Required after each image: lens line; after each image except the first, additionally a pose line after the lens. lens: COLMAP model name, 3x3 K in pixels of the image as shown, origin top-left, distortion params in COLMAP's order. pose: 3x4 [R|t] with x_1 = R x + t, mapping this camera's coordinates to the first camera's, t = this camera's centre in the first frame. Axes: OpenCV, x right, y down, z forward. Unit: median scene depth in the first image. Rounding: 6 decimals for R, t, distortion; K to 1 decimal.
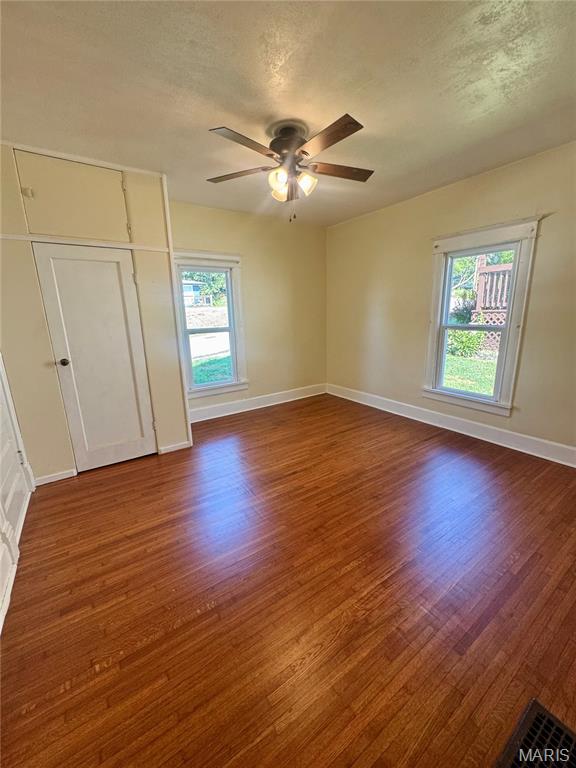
lens RADIAL K [[306.6, 0, 288.8], [0, 306.6, 382.3], [0, 0, 1]] dist [-0.002492, -0.000070]
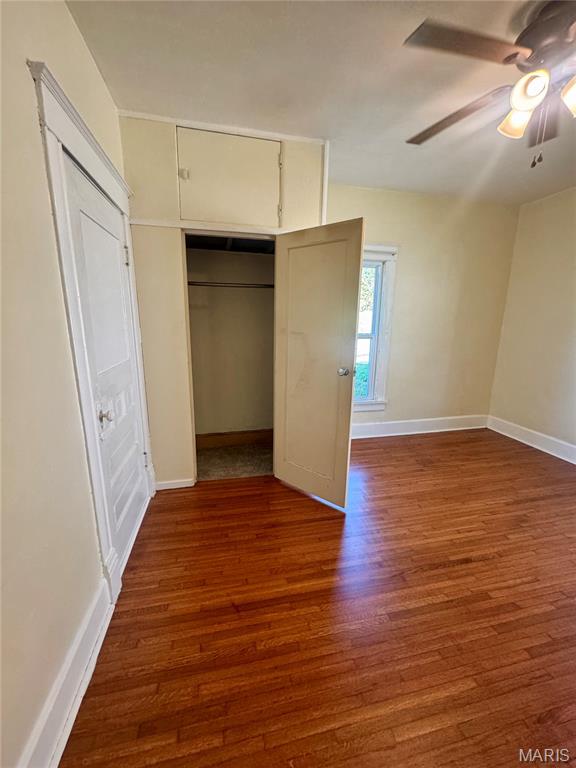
lens RADIAL K [[306.6, 0, 289.7], [0, 306.6, 382.7], [0, 0, 1]] dist [-0.002492, -0.000070]
pose [[0.930680, 0.114827, -0.347347, -0.156358], [-0.119904, 0.992761, 0.006921, -0.044023], [0.345628, 0.035207, 0.937711, 0.248059]]
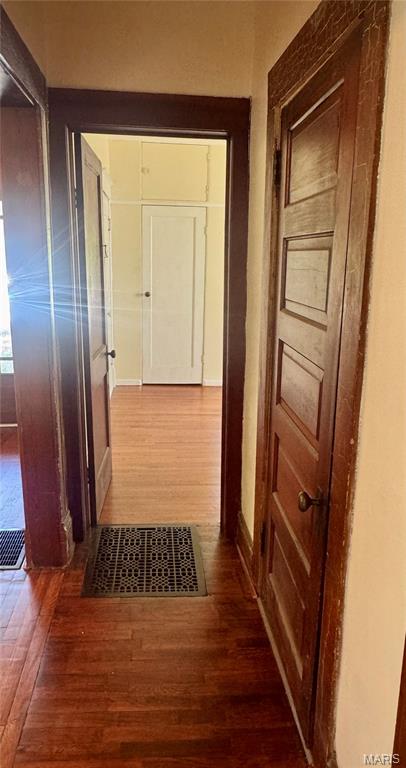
lens RADIAL K [[533.3, 0, 201.3], [0, 533.3, 385.7], [0, 0, 1]] dist [-0.000316, -0.000155]
pose [[0.873882, 0.154333, -0.460990, 0.568209], [-0.152460, 0.987435, 0.041567, 0.185877], [0.461612, 0.033958, 0.886432, -0.884394]]
